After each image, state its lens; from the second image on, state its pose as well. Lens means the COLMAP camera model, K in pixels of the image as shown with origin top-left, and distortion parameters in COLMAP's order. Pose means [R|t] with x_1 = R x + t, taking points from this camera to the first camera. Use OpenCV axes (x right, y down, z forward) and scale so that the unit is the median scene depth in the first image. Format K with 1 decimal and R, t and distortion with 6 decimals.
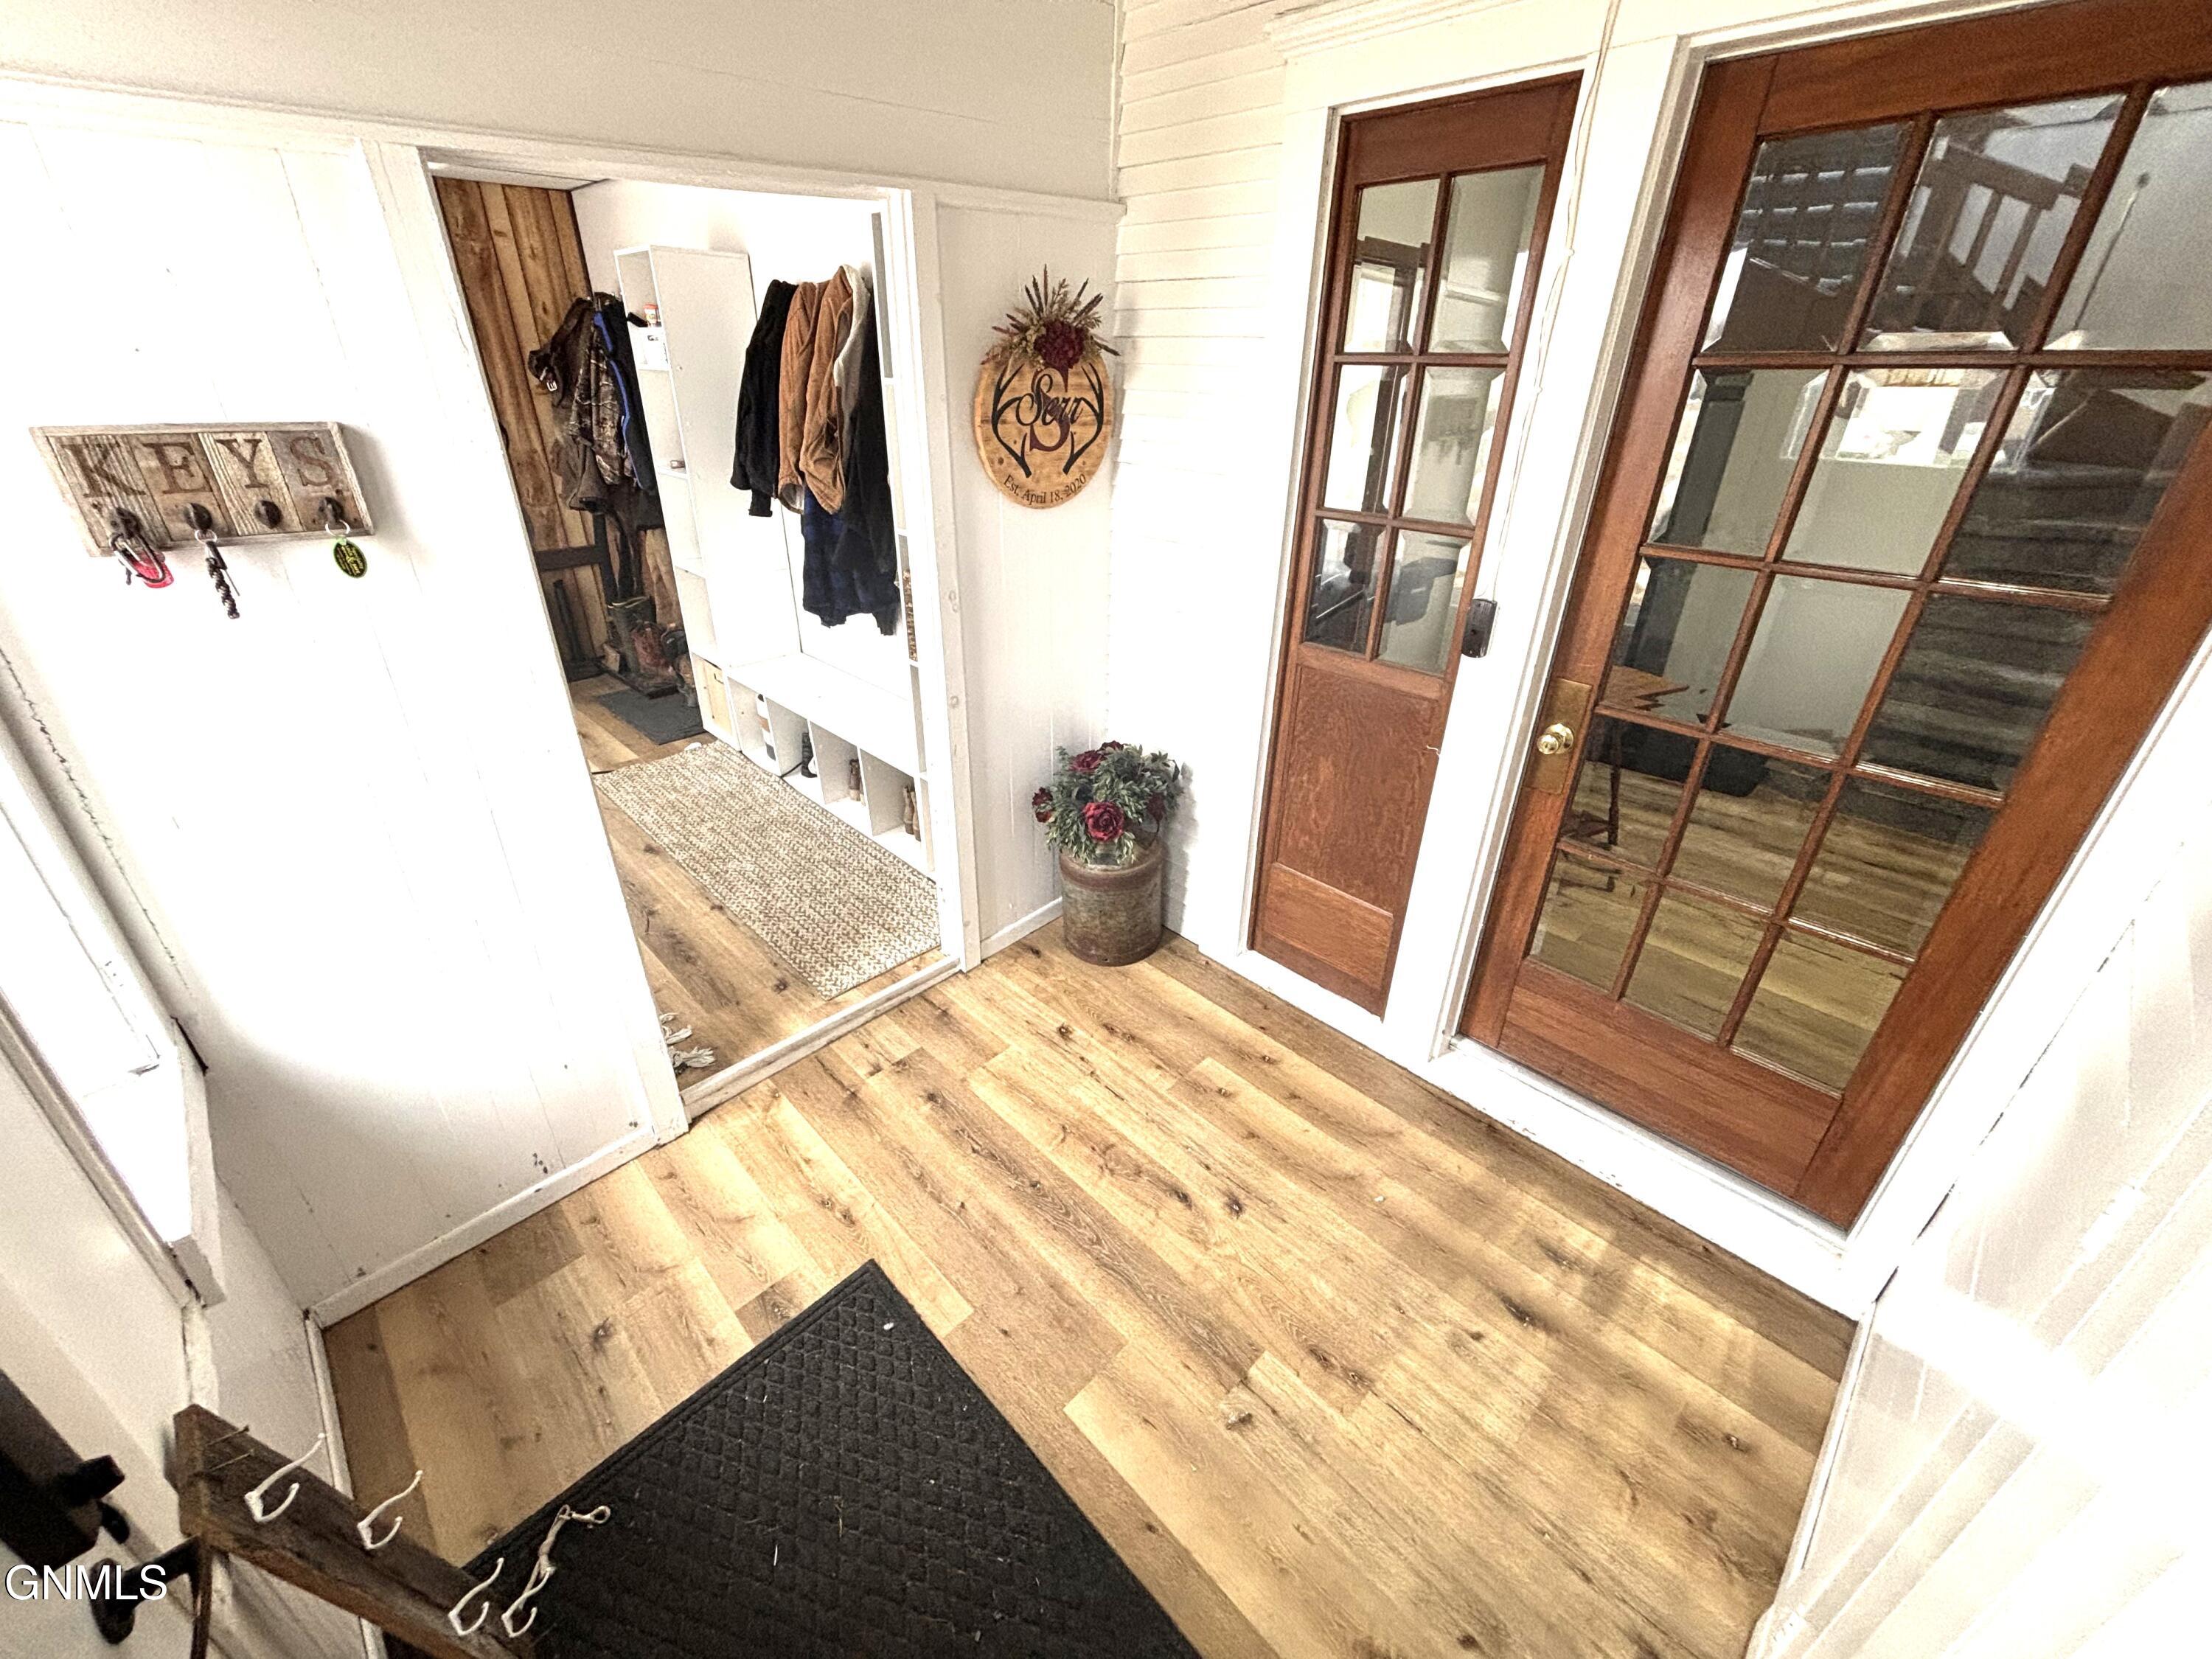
lens RADIAL K [[888.7, 0, 1104.2], [0, 888.7, 819.9], [0, 0, 1]] dist [0.000718, -0.000357]
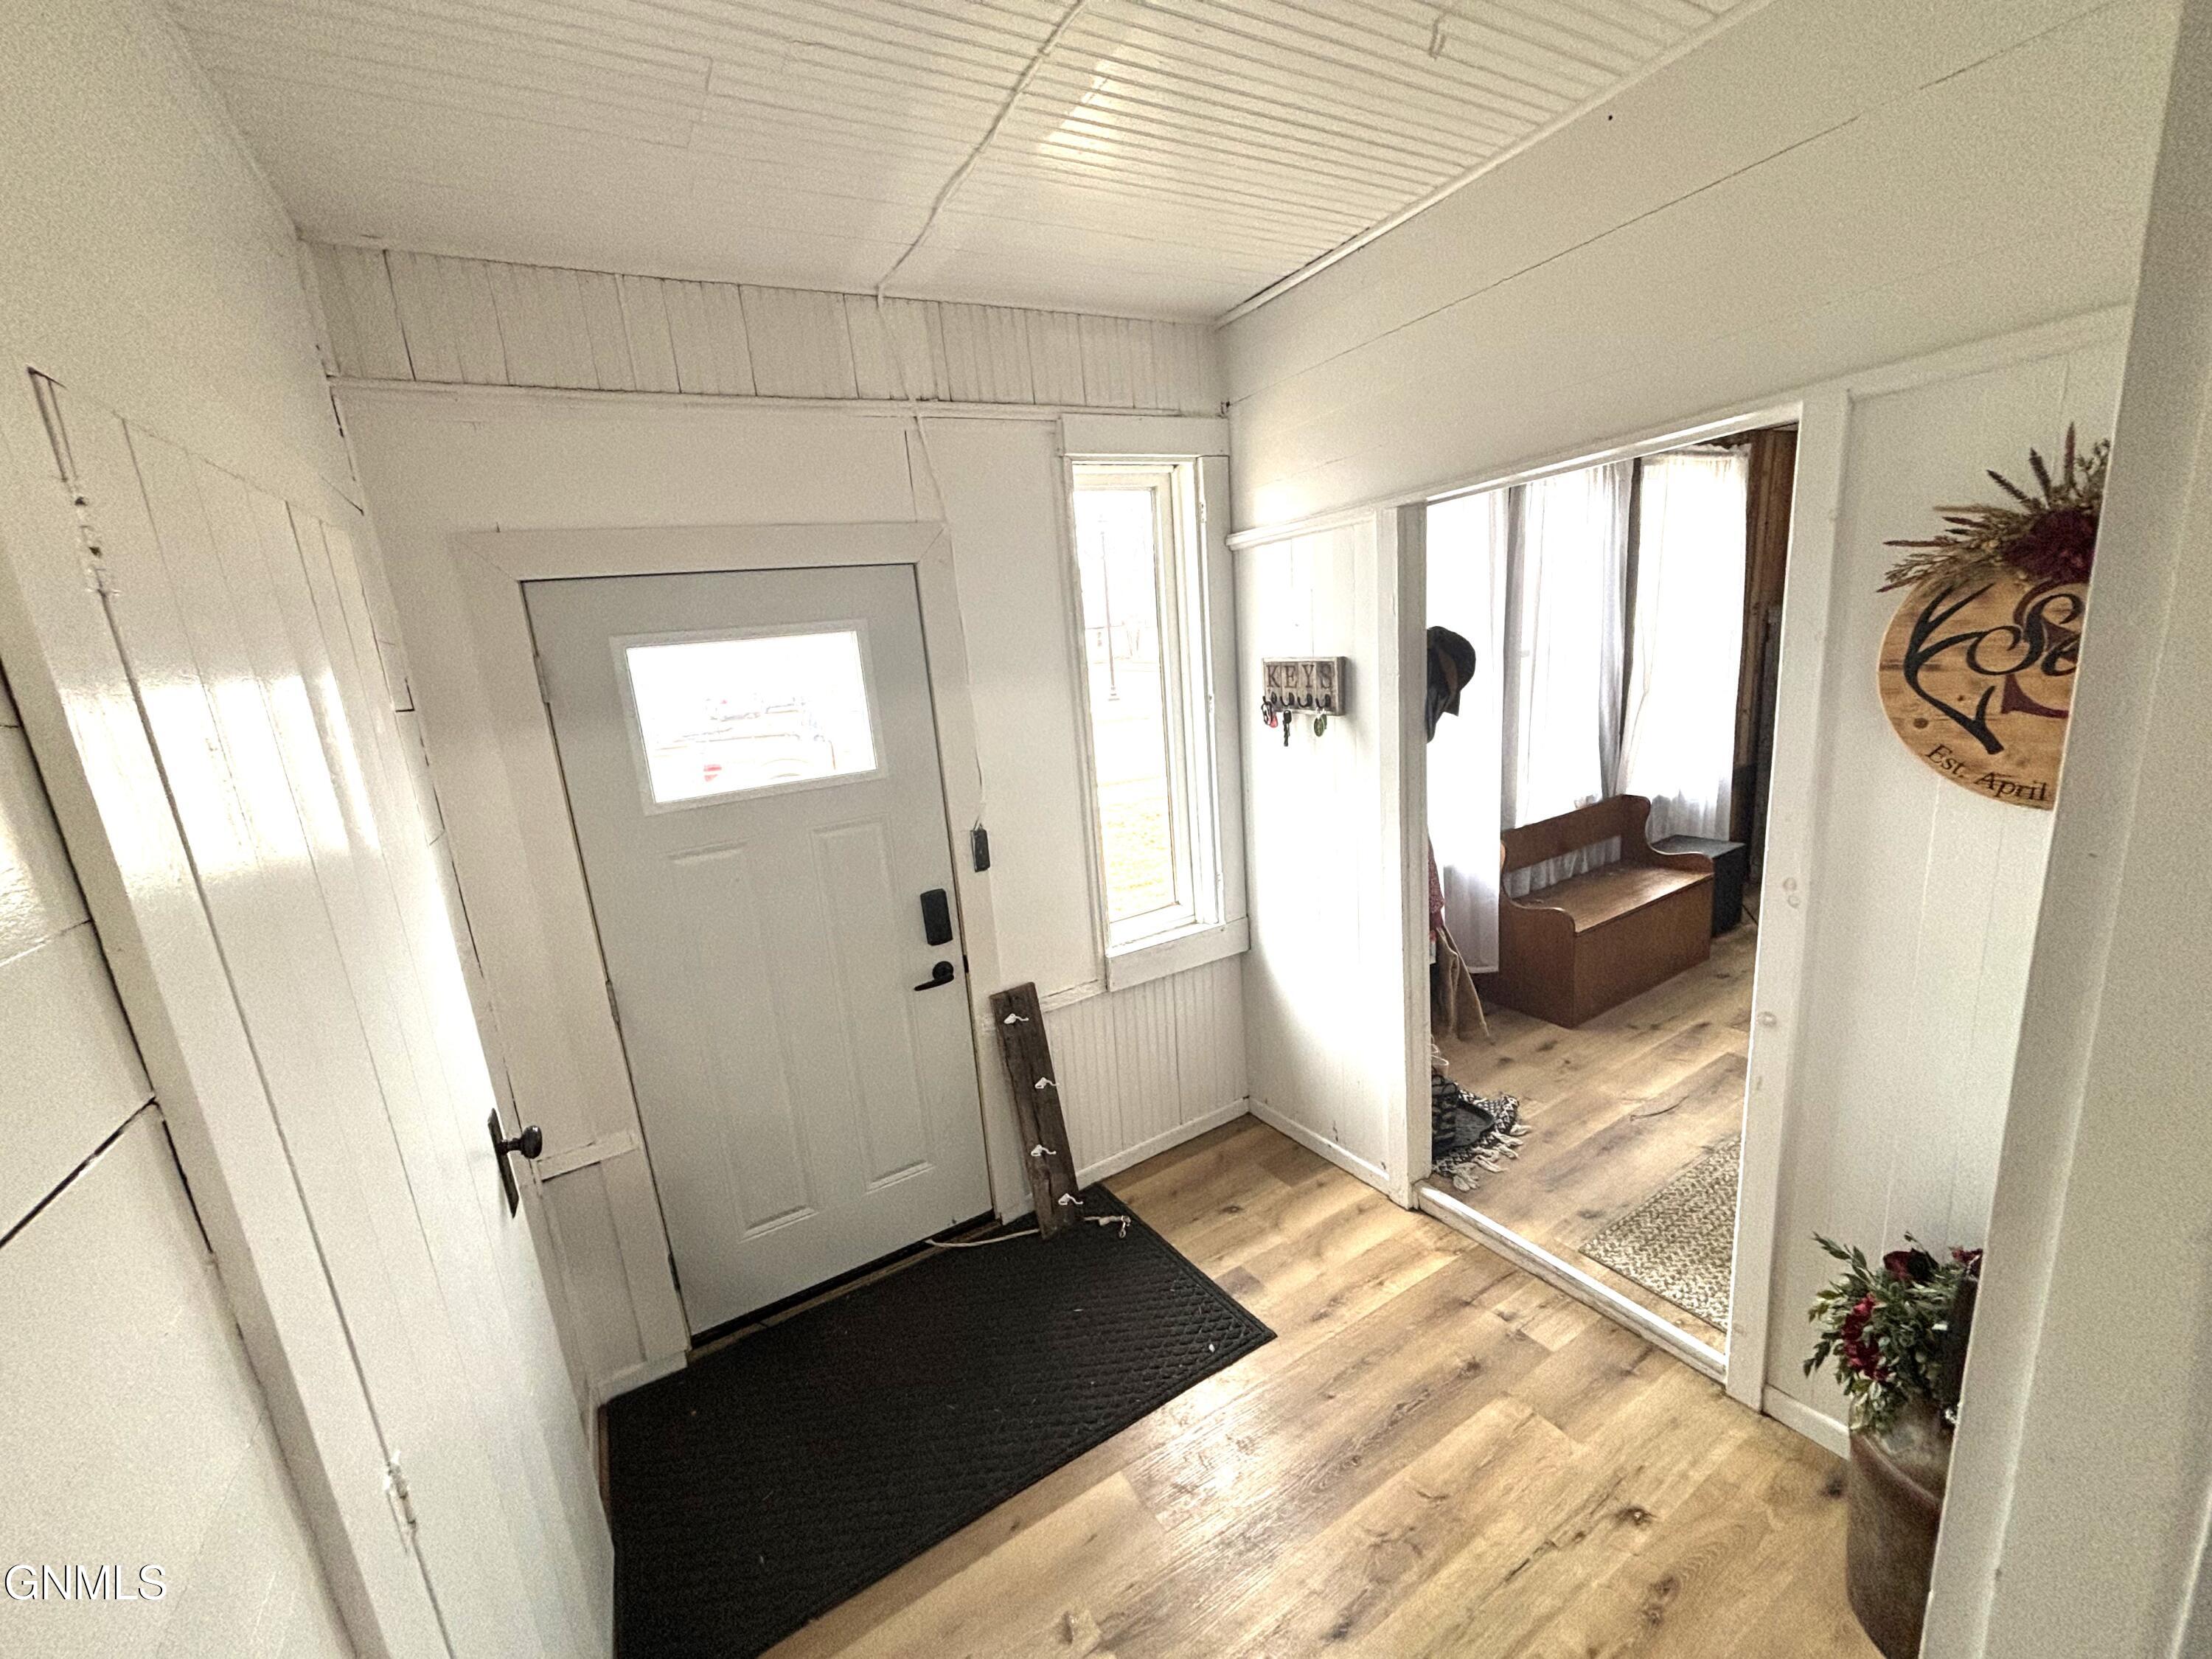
lens RADIAL K [[888.7, 0, 1104.2], [0, 888.7, 819.9], [0, 0, 1]] dist [0.000718, -0.000357]
pose [[-0.228261, 0.214779, -0.949614, 0.599755], [-0.368703, 0.883649, 0.288485, -0.284187], [0.901086, 0.415975, -0.122513, 0.525585]]
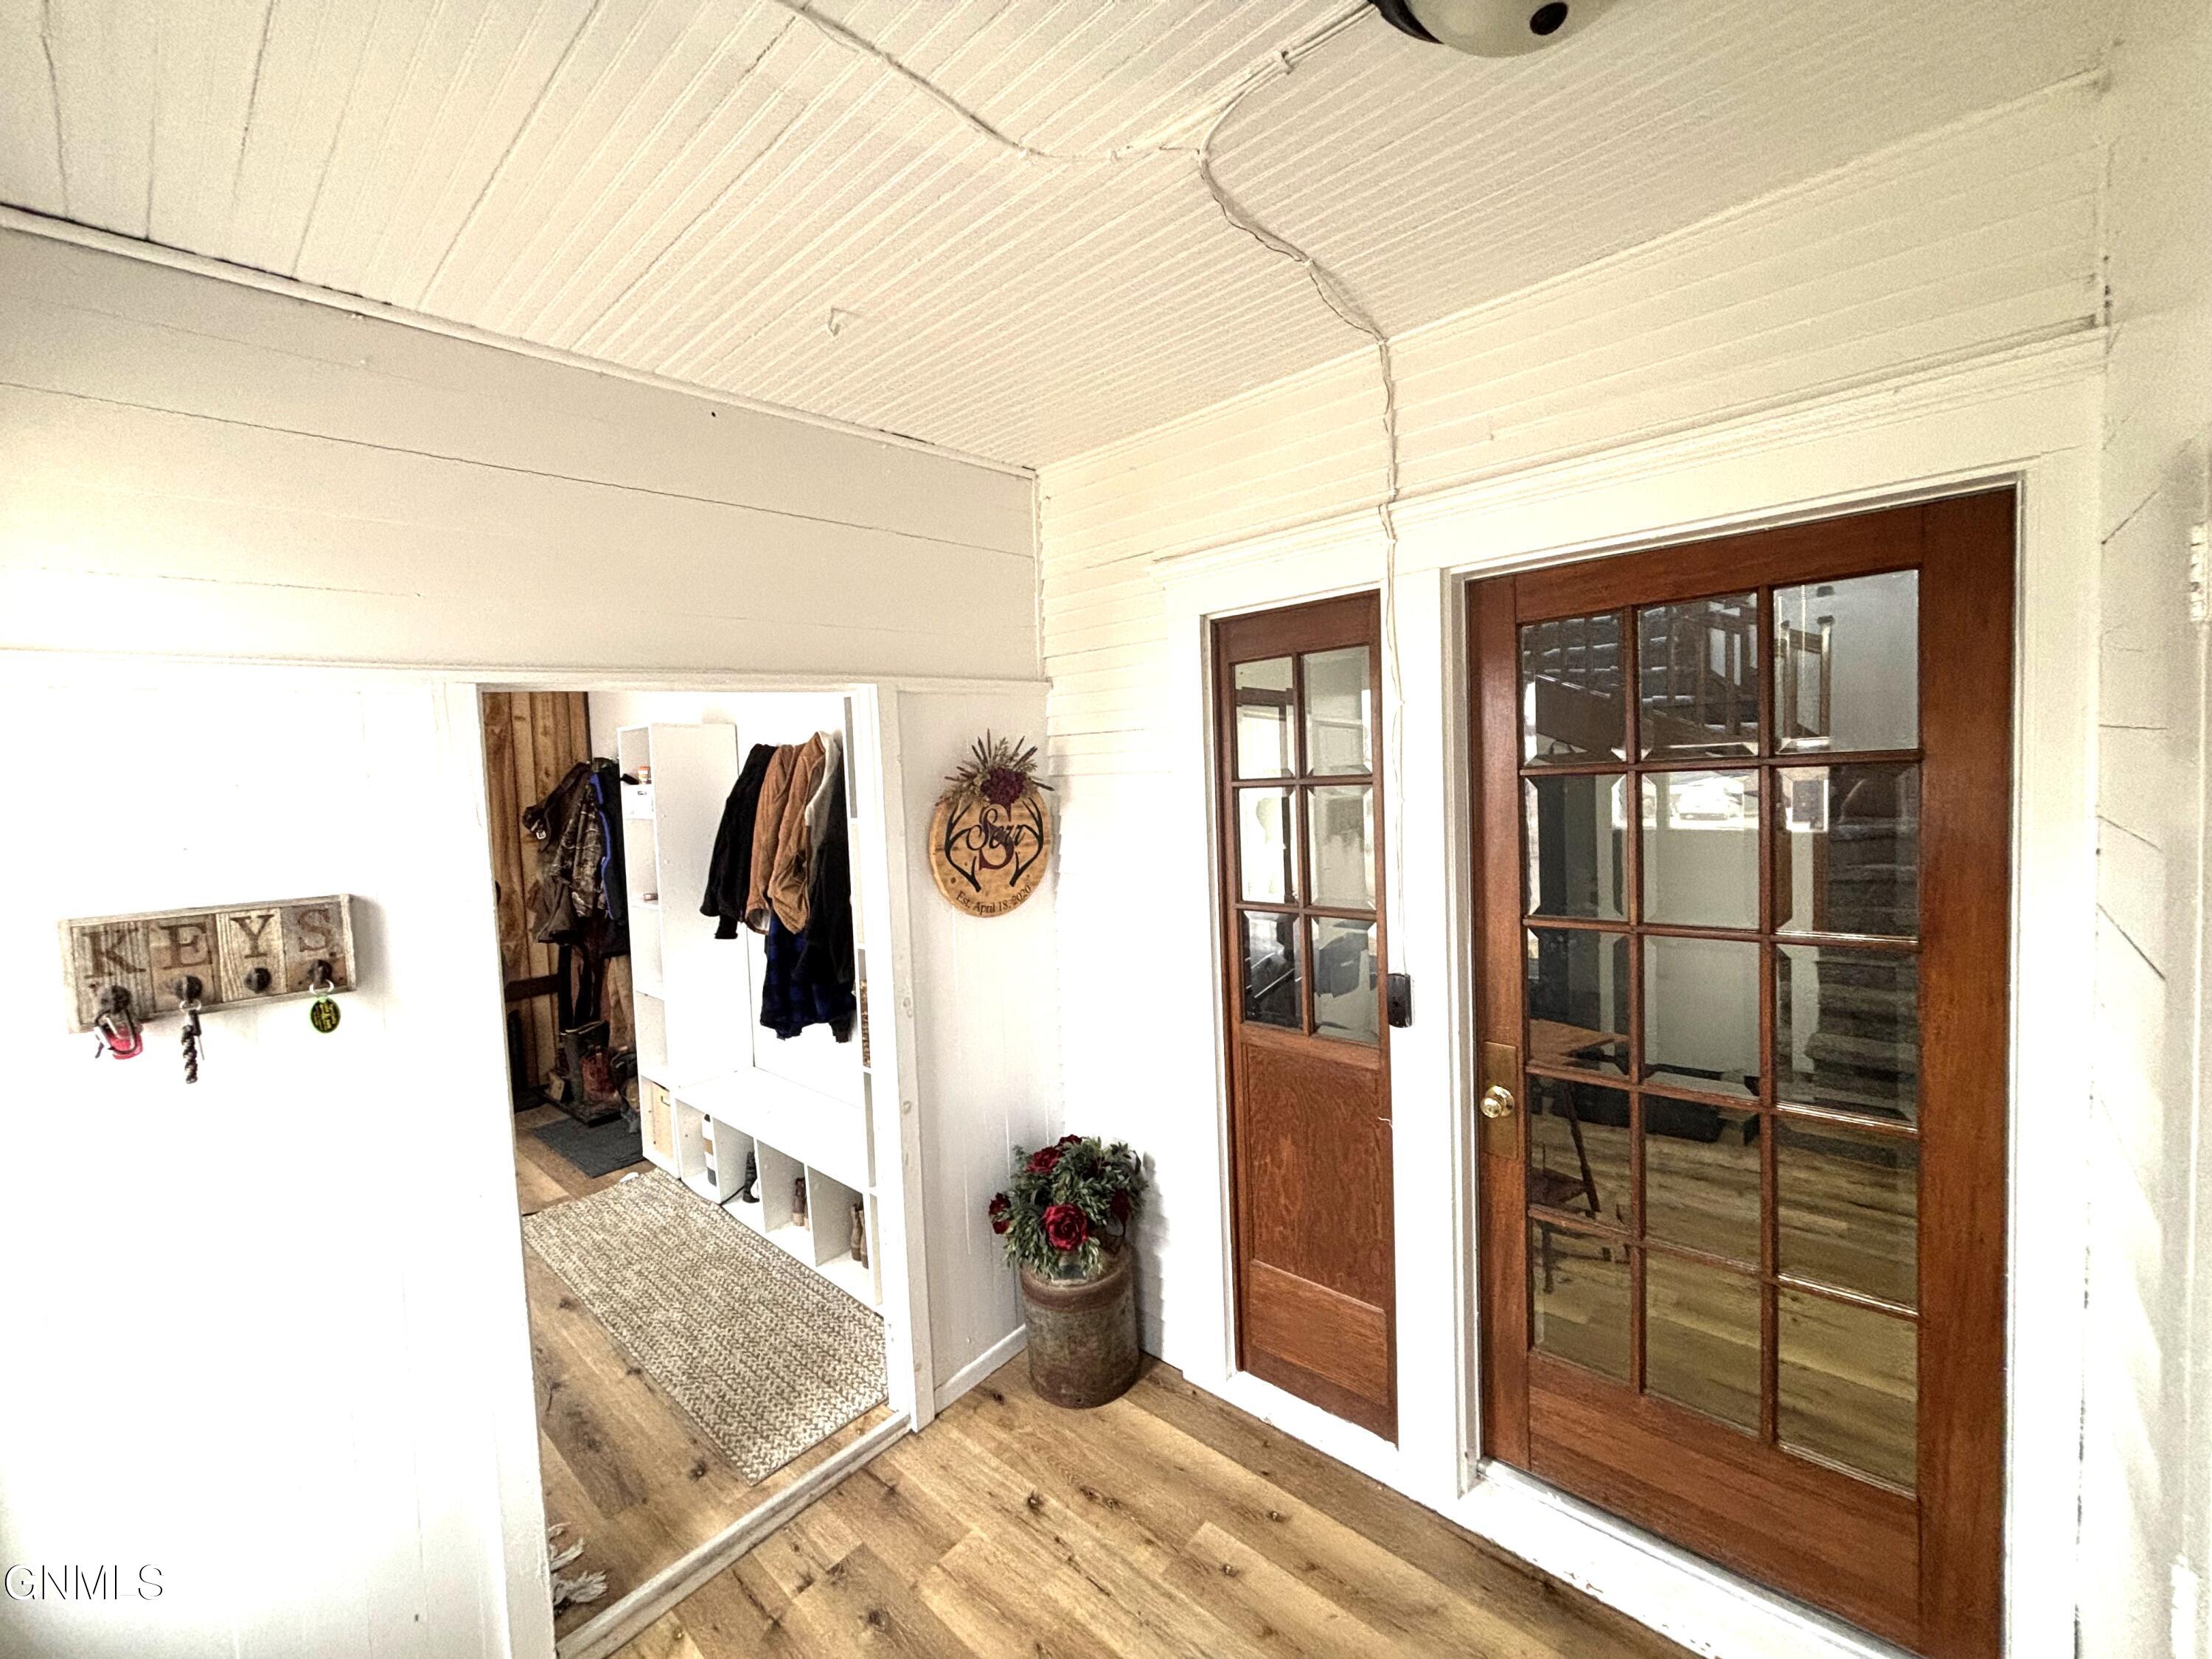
lens RADIAL K [[883.0, 0, 1105.9], [0, 883.0, 822.6], [0, 0, 1]] dist [0.002184, -0.000418]
pose [[0.996272, -0.057983, 0.063871, 0.007703], [0.079138, 0.909006, -0.409201, -0.001021], [-0.034332, 0.412731, 0.910206, -0.042753]]
